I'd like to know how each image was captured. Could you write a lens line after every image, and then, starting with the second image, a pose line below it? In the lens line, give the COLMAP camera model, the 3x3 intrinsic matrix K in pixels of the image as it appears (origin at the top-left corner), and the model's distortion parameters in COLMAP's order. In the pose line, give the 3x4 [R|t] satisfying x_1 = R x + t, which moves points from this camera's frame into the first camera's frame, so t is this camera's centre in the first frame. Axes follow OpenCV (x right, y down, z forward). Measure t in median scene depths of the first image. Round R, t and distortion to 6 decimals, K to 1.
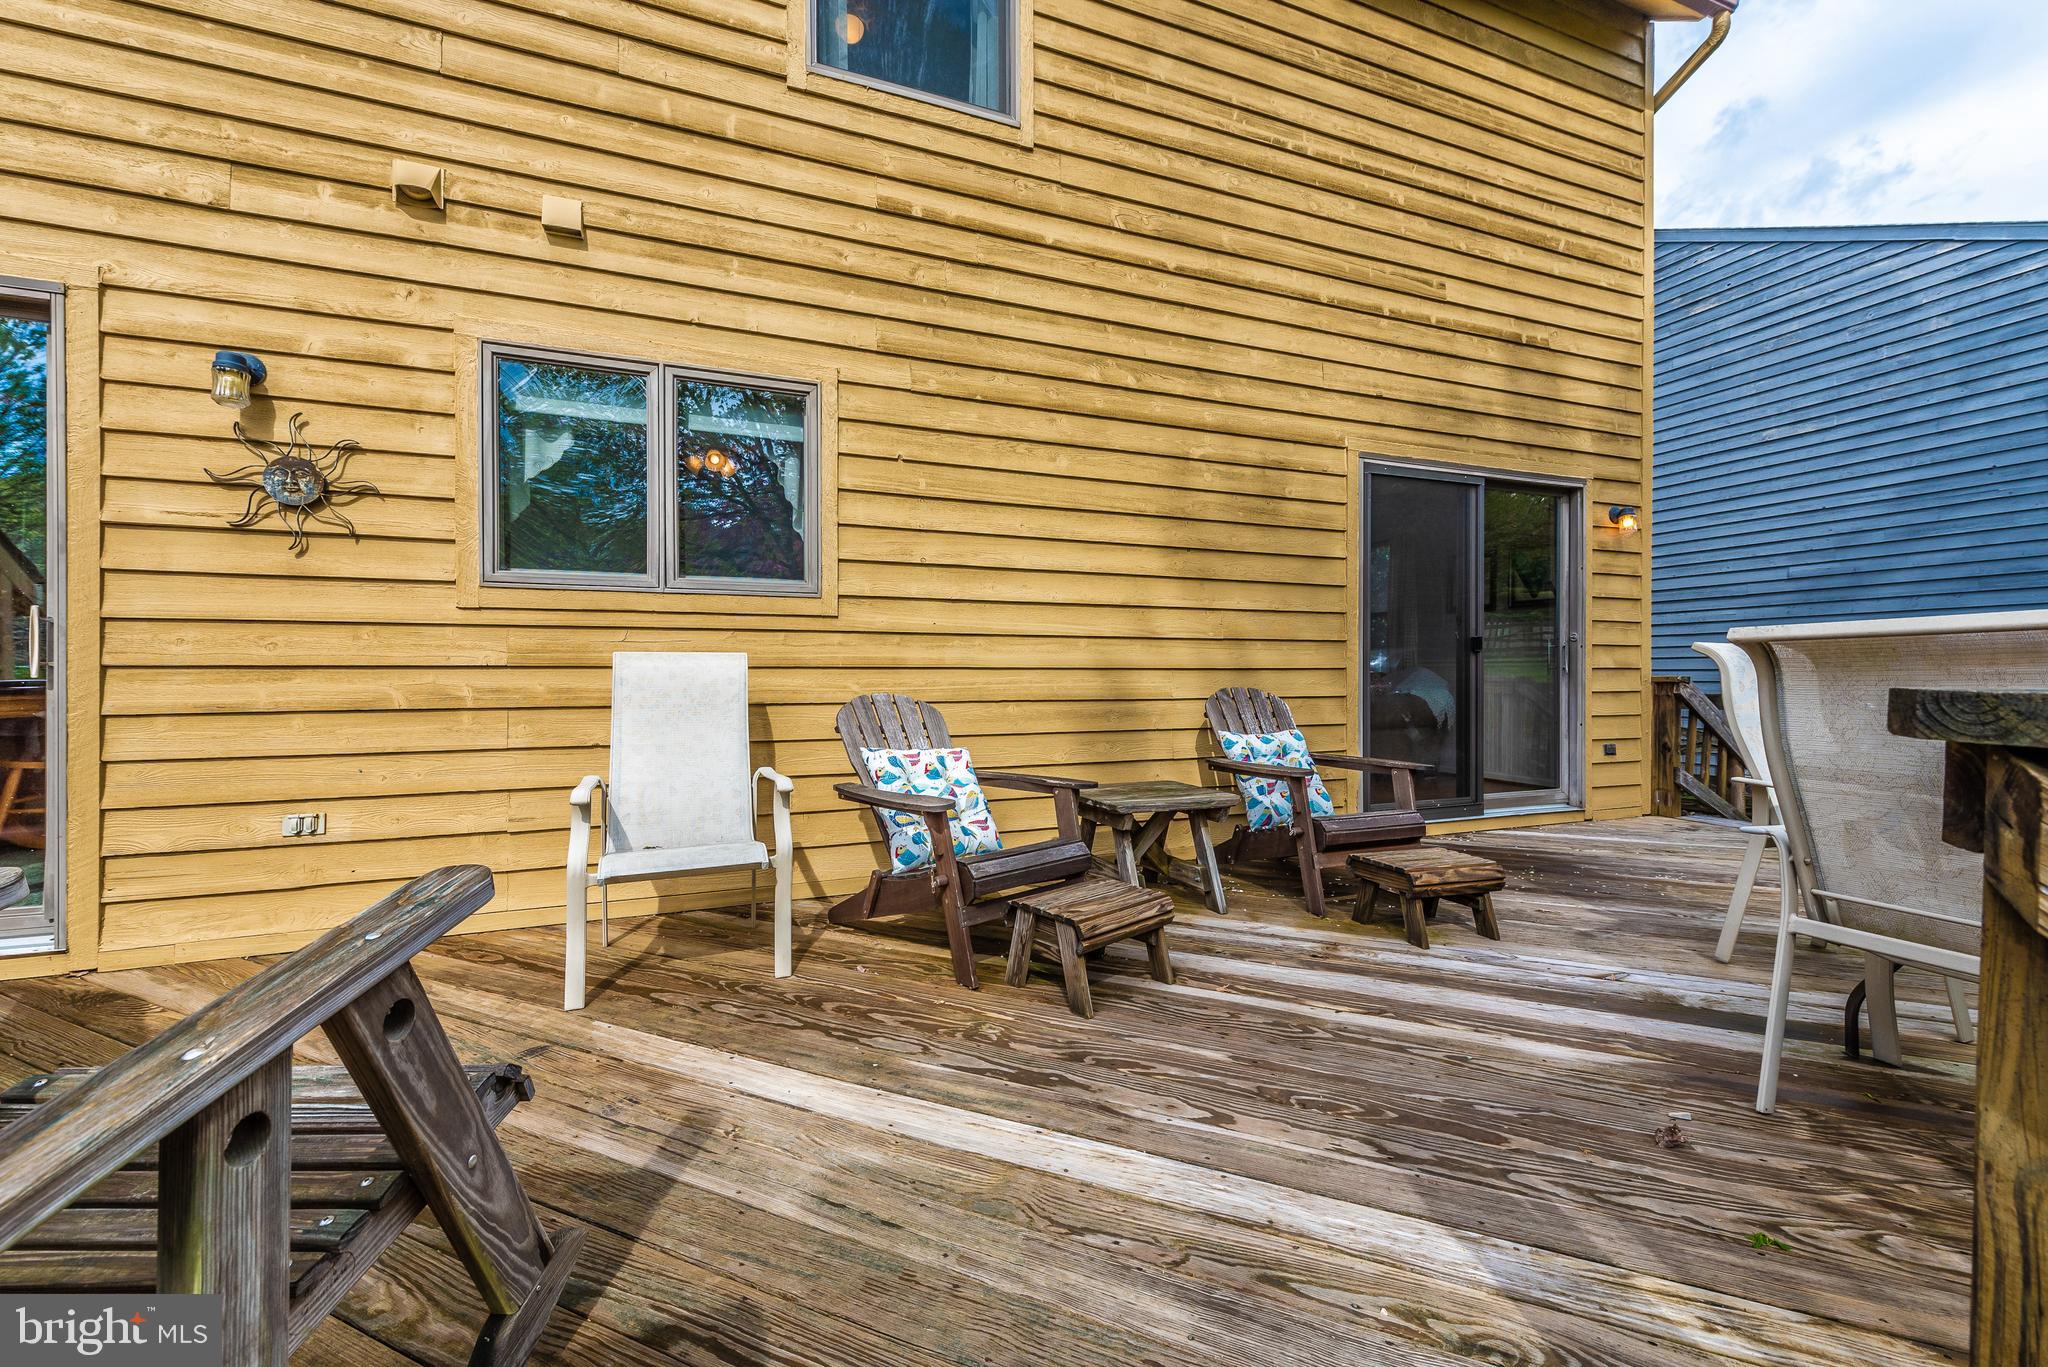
lens RADIAL K [[832.0, 0, 1038.4], [0, 832.0, 679.1], [0, 0, 1]] dist [0.009749, -0.000922]
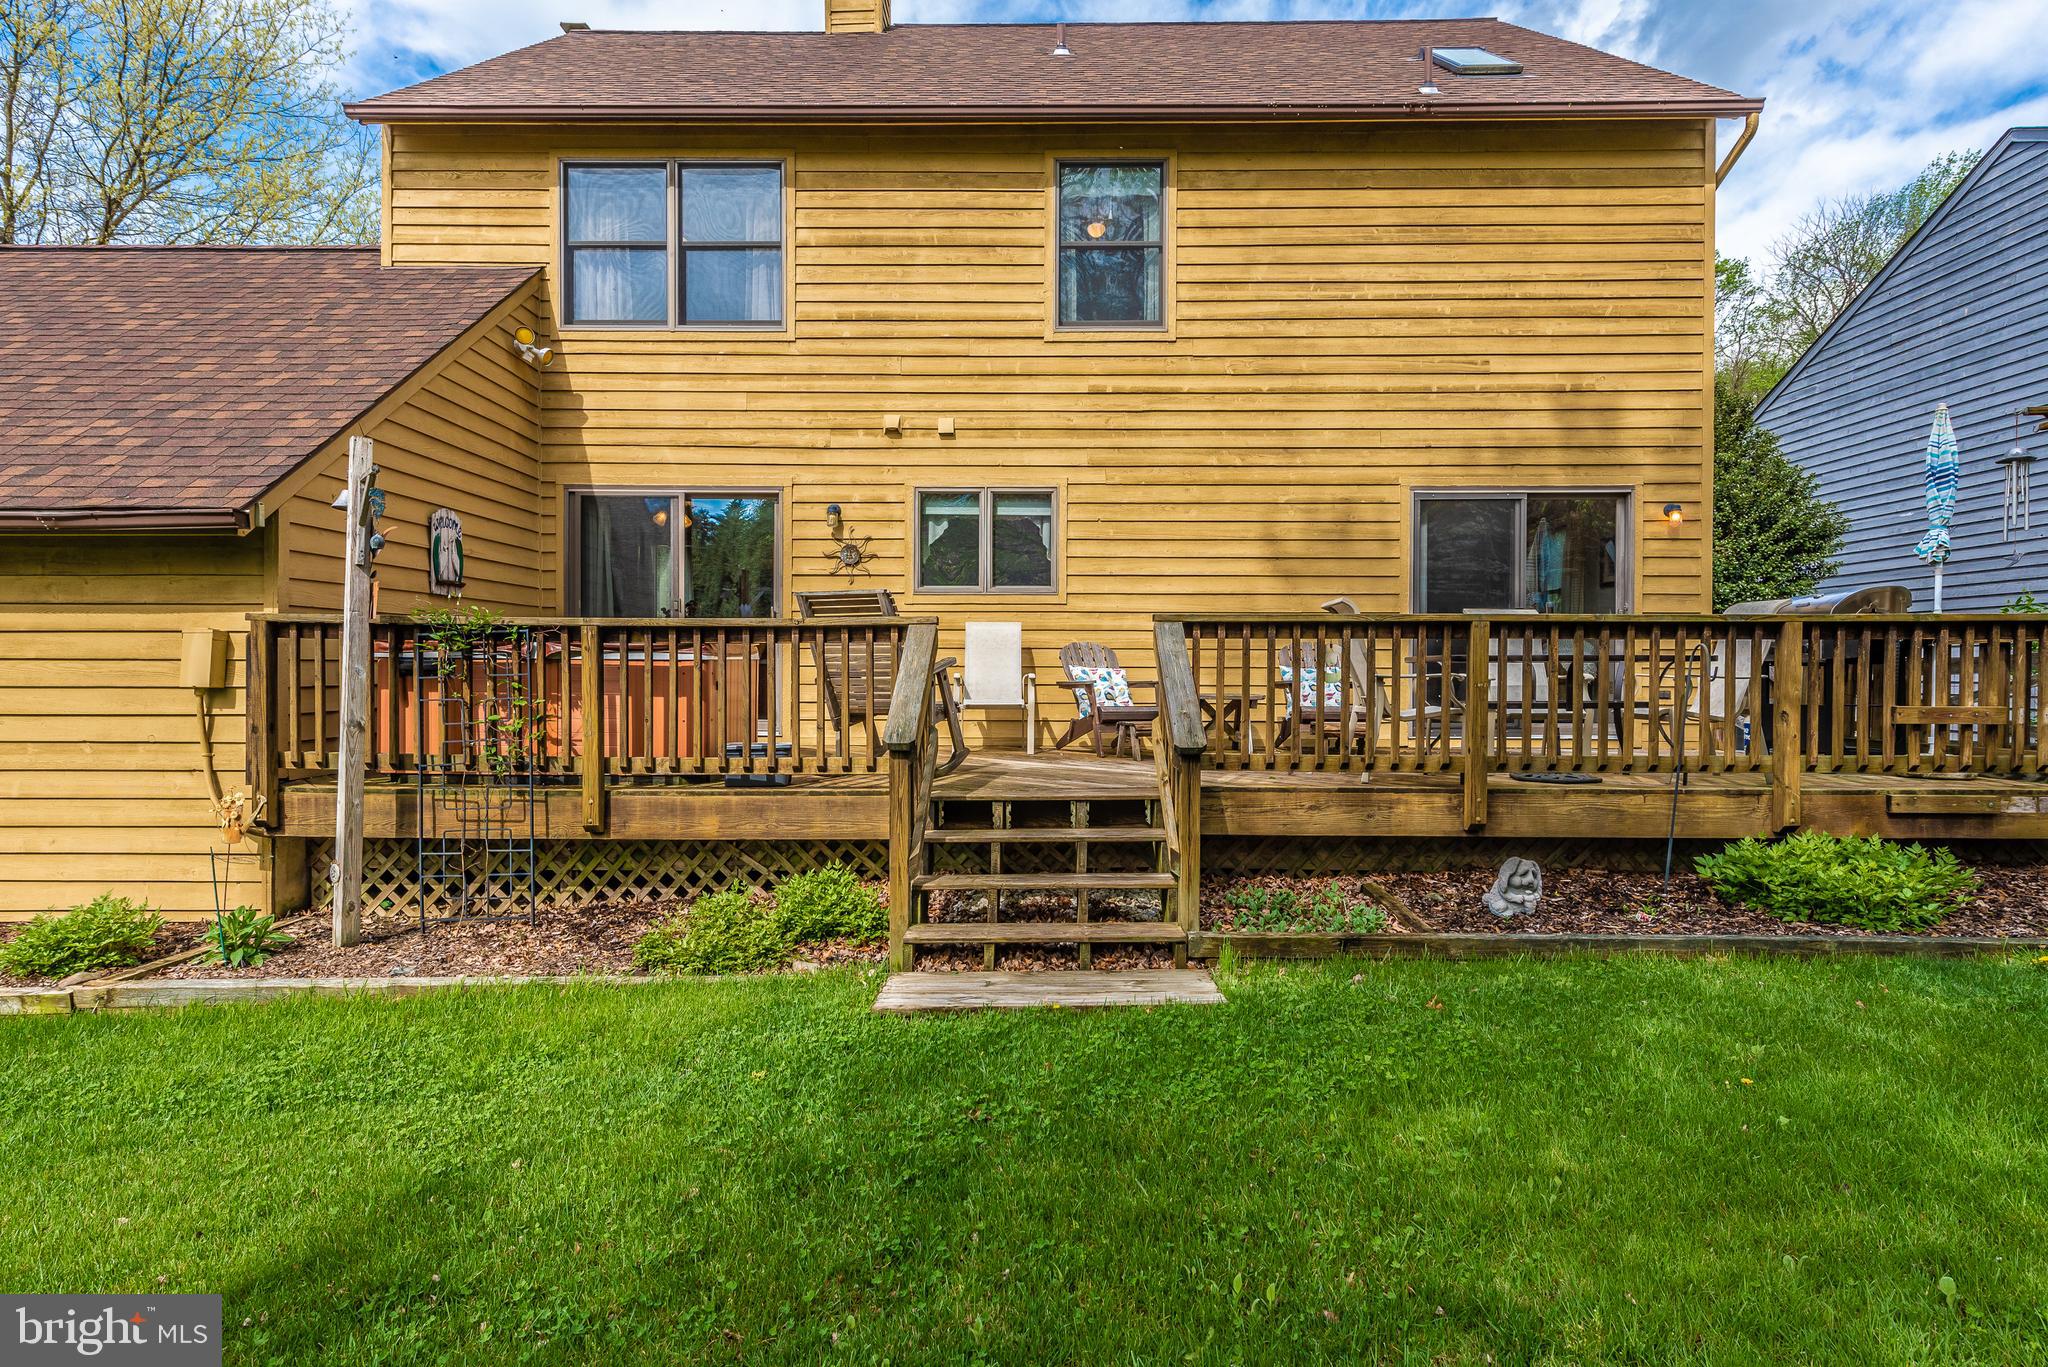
lens RADIAL K [[1155.1, 0, 1008.7], [0, 1155.1, 680.1], [0, 0, 1]] dist [0.014197, -0.001196]
pose [[0.924482, 0.008248, -0.381136, 0.644569], [-0.006237, 0.999959, 0.006513, 0.083554], [0.381175, -0.003644, 0.924496, -1.505936]]
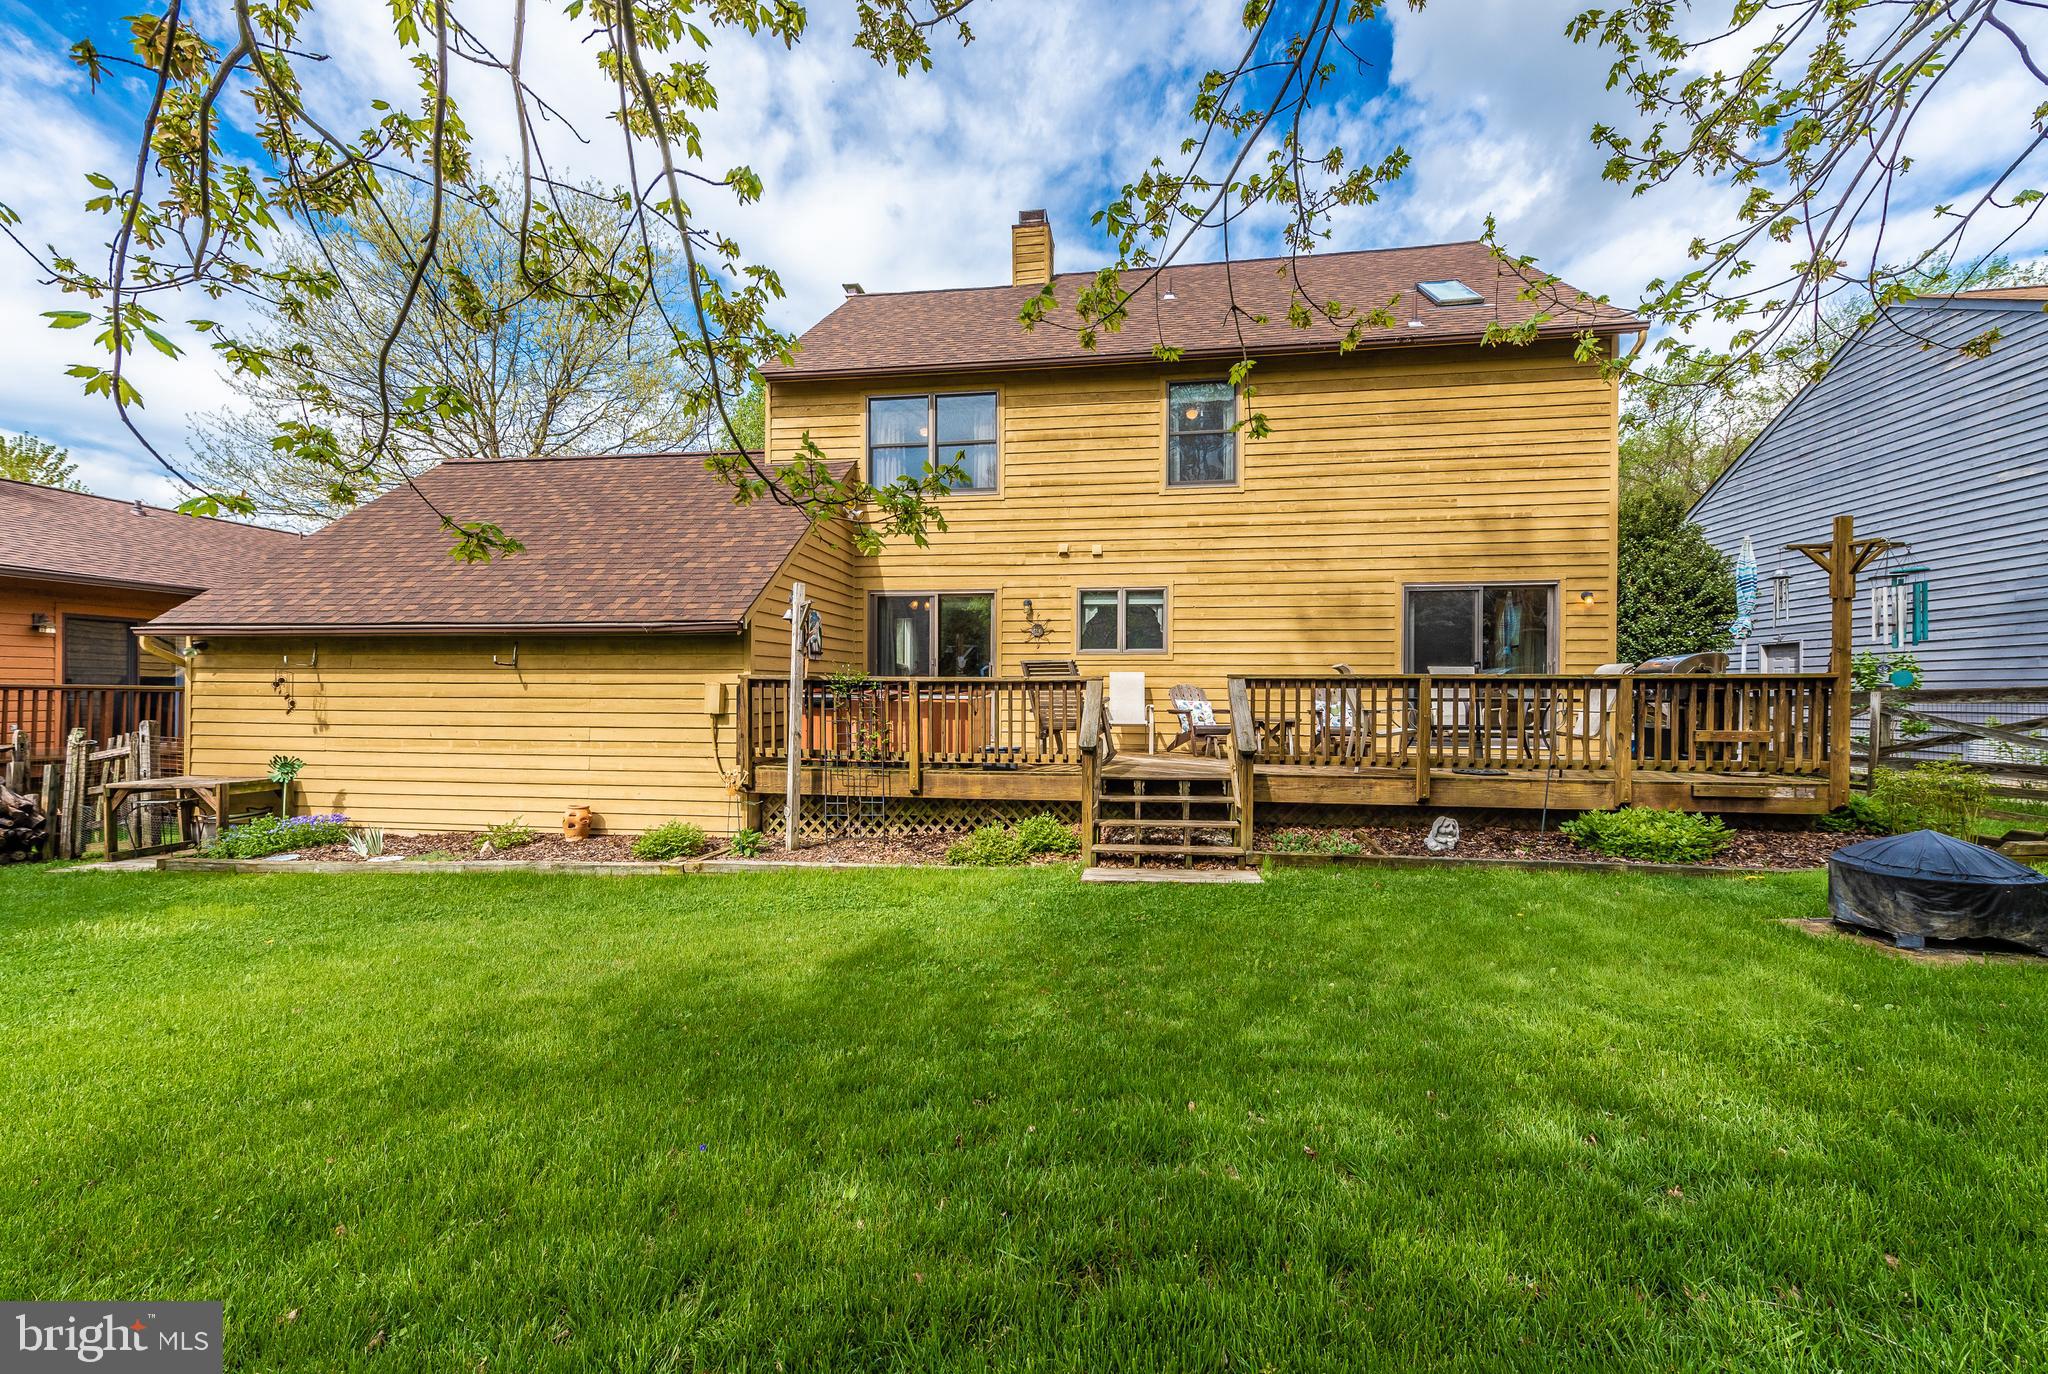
lens RADIAL K [[832.0, 0, 1012.1], [0, 832.0, 697.2], [0, 0, 1]] dist [0.009749, -0.000922]
pose [[0.865320, 0.008119, -0.501154, 0.764821], [-0.008316, 0.999964, 0.001841, 0.059684], [0.501150, 0.002574, 0.865356, -1.910250]]
